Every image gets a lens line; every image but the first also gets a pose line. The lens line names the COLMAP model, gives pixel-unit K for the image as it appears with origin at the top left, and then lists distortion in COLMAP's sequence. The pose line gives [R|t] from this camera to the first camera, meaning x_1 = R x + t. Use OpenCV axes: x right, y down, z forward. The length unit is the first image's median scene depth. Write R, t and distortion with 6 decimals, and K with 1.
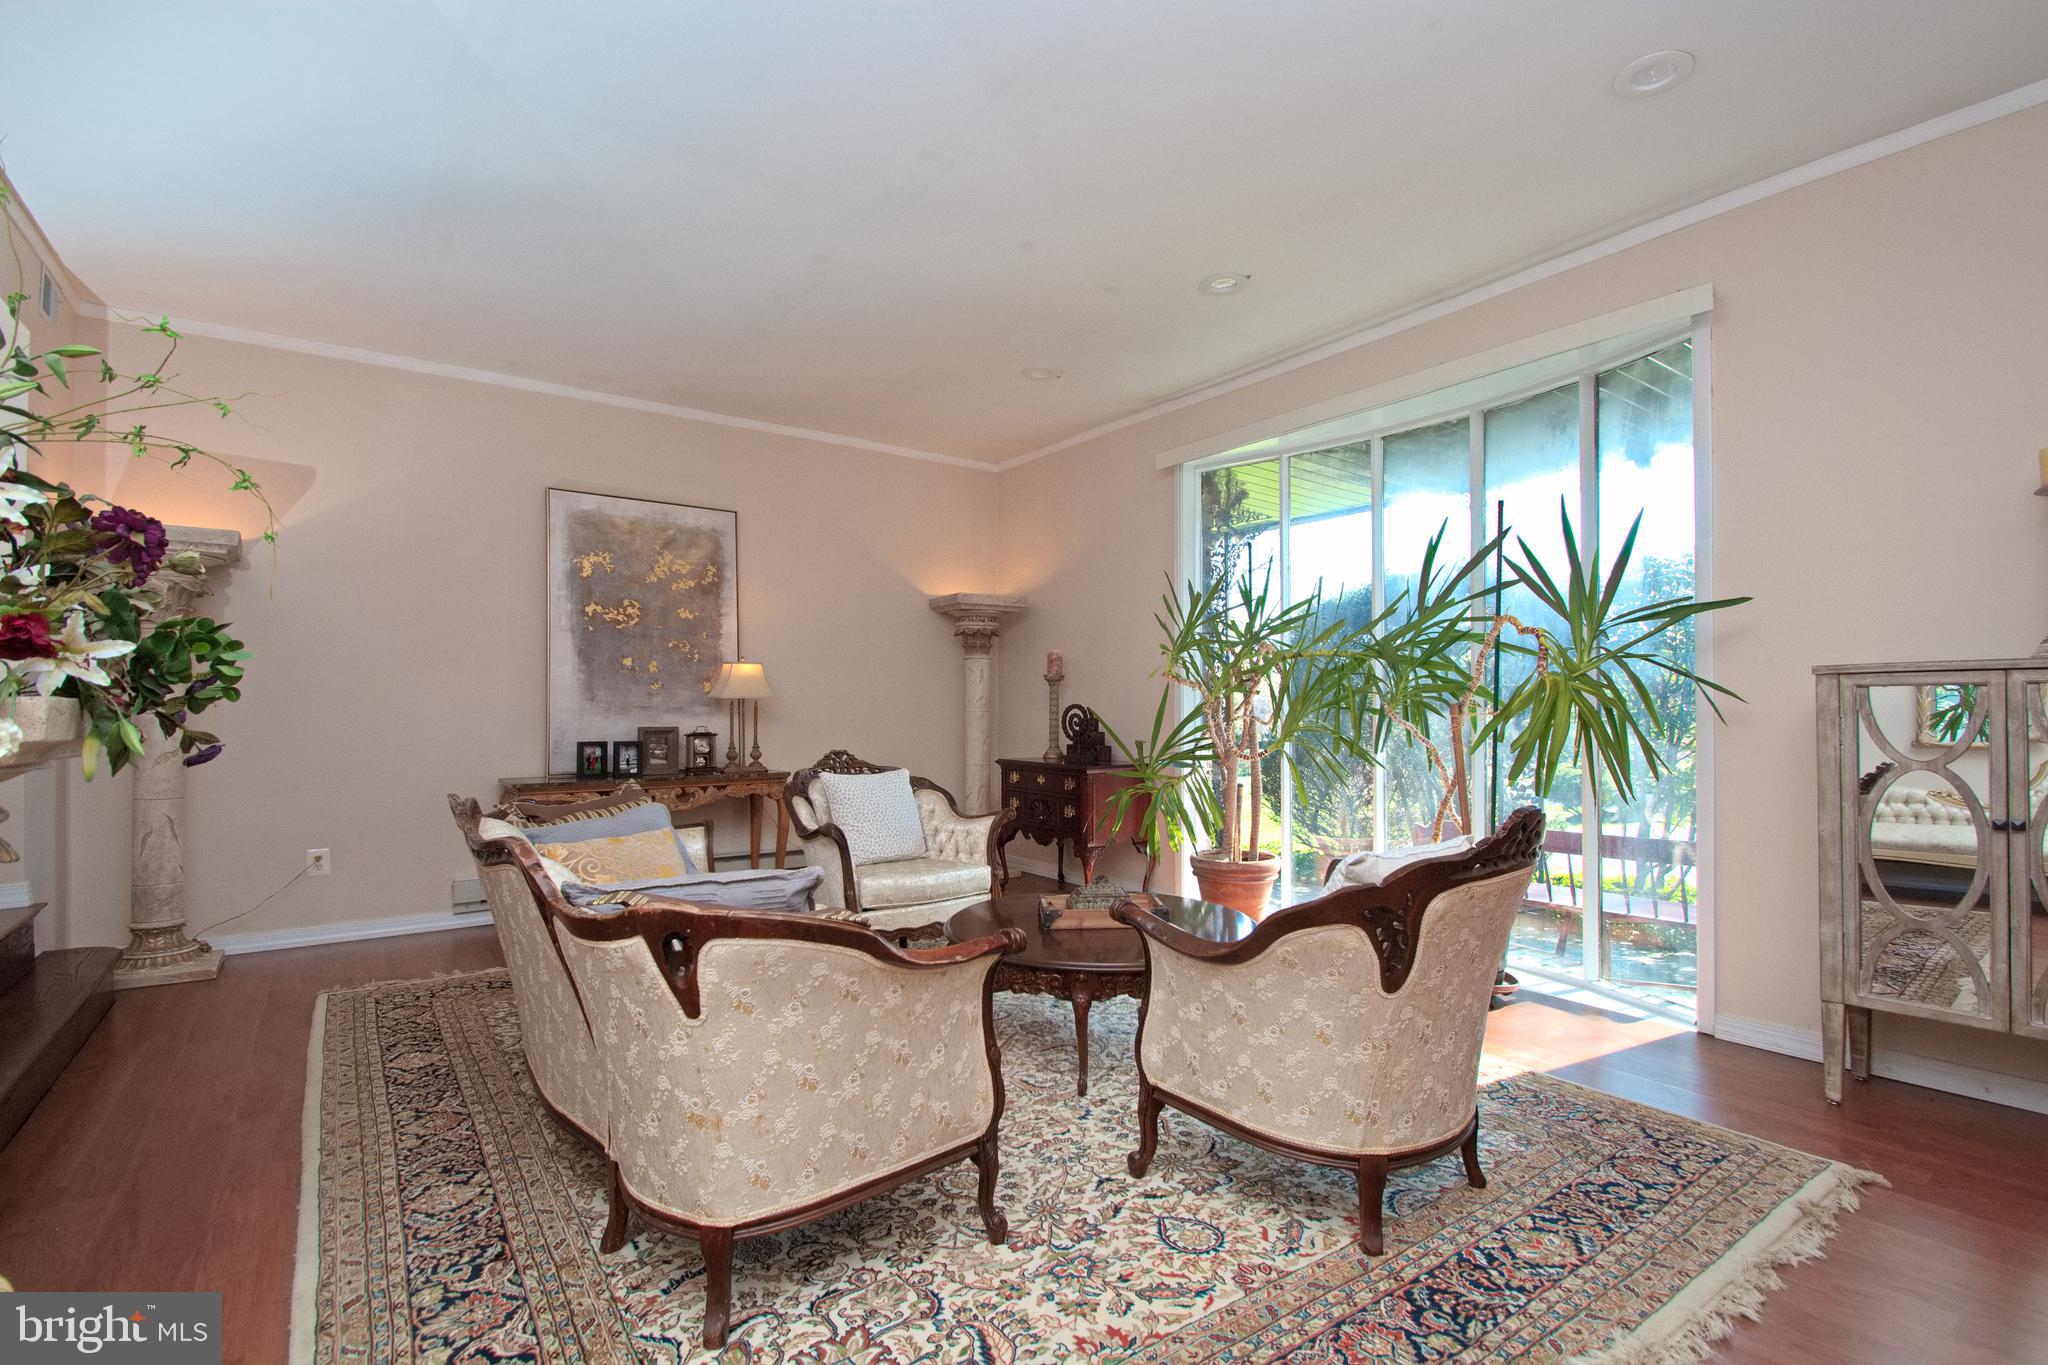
lens RADIAL K [[969.6, 0, 1022.3], [0, 969.6, 695.3], [0, 0, 1]] dist [-0.002189, -0.000162]
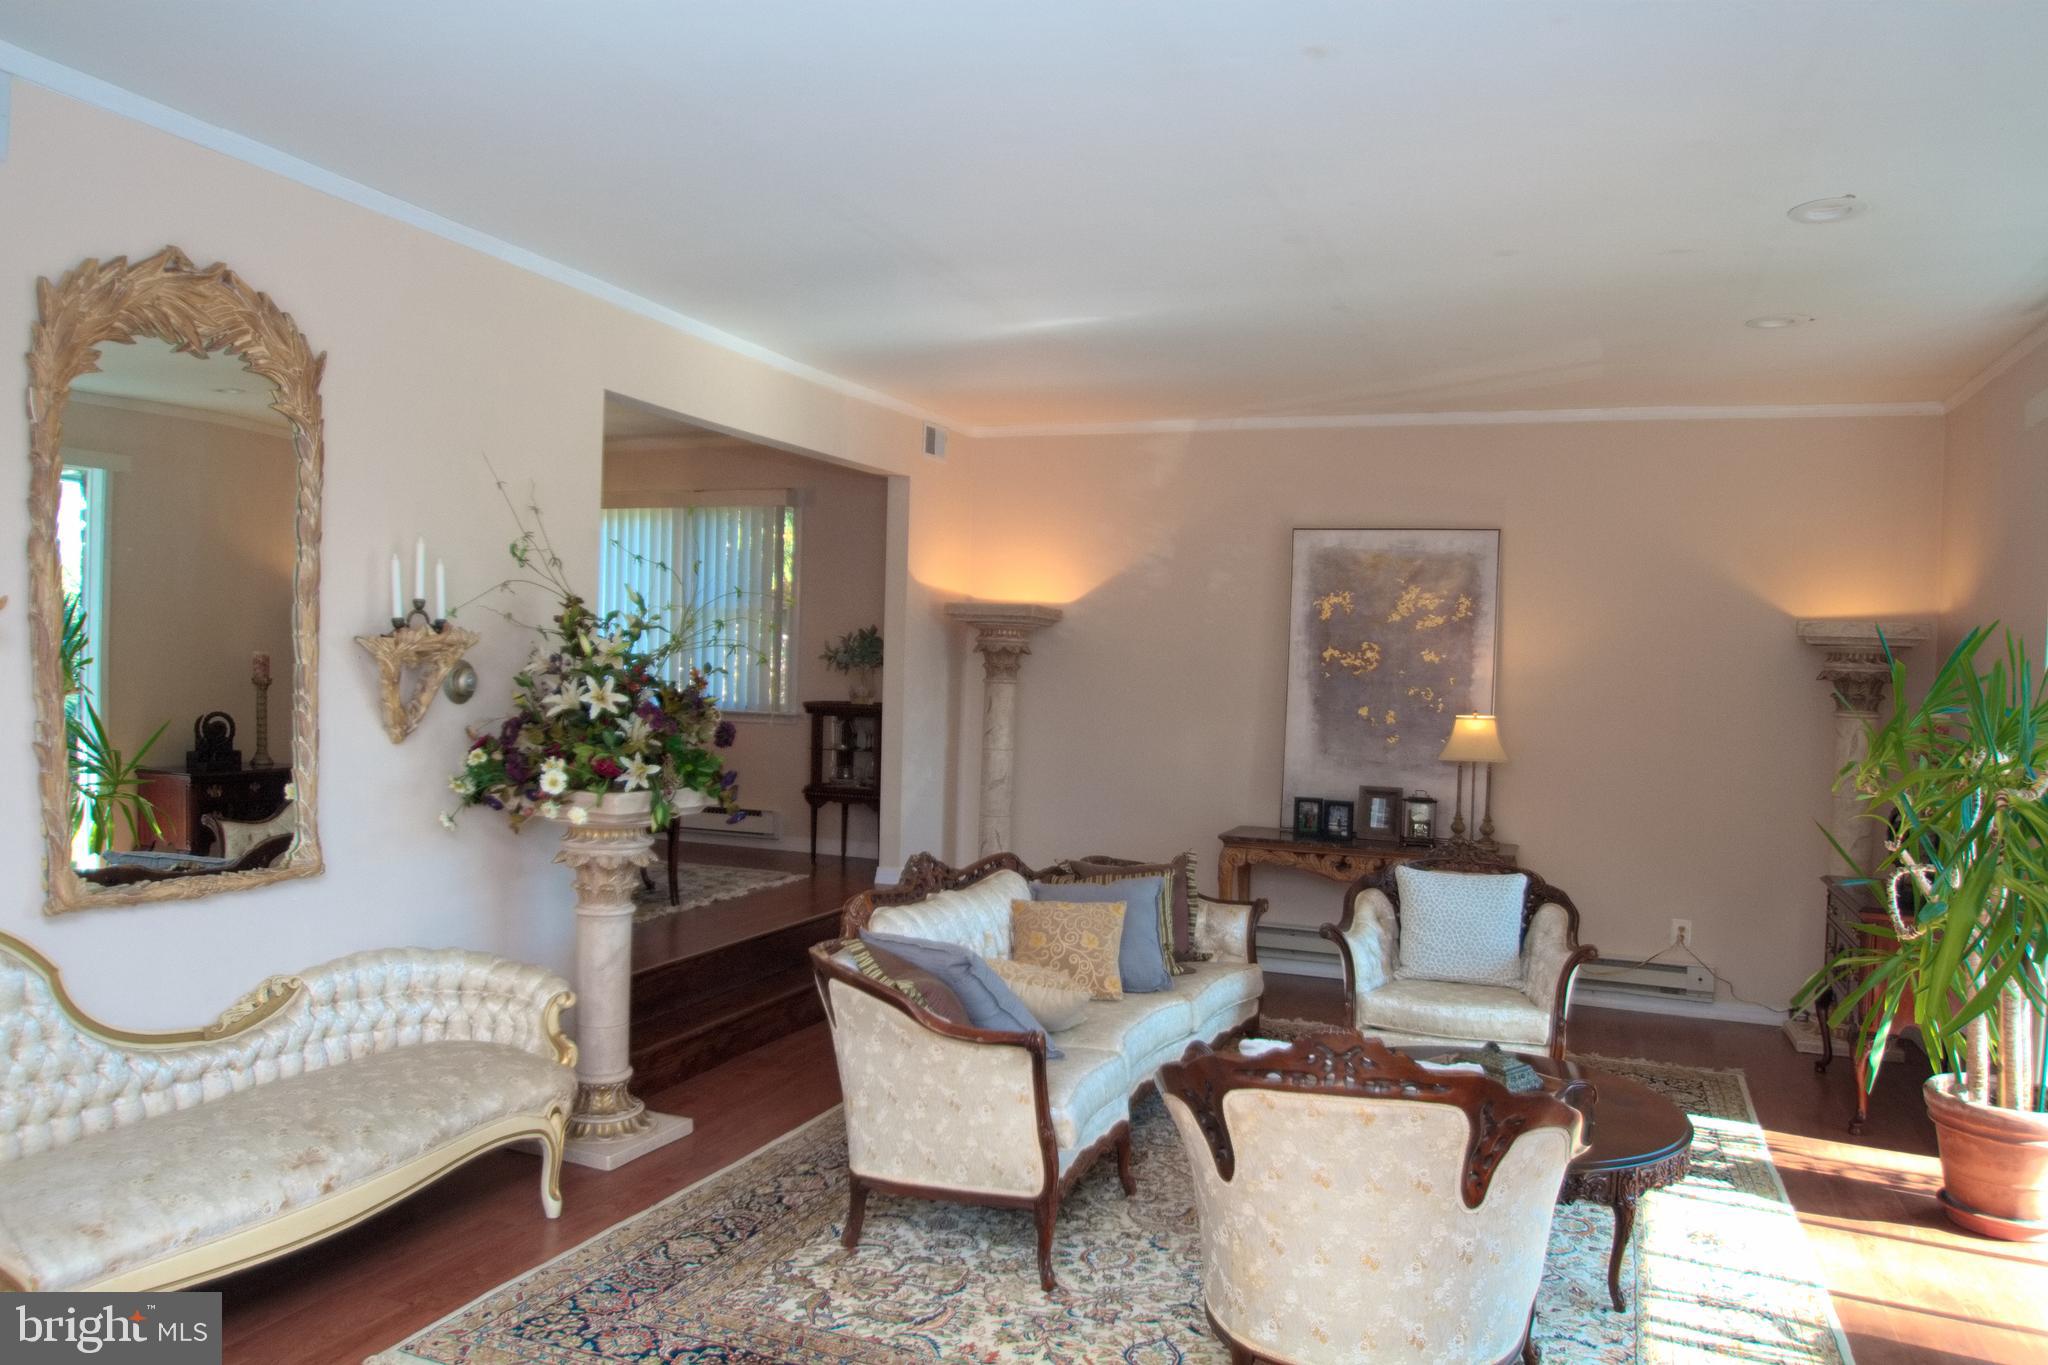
lens RADIAL K [[1476.2, 0, 1029.9], [0, 1476.2, 681.6], [0, 0, 1]] dist [-0.004802, -0.000457]
pose [[0.528418, 0.033795, -0.848312, 0.595412], [-0.017784, 0.999429, 0.028738, -0.096398], [0.848798, -0.000099, 0.528717, 0.006556]]
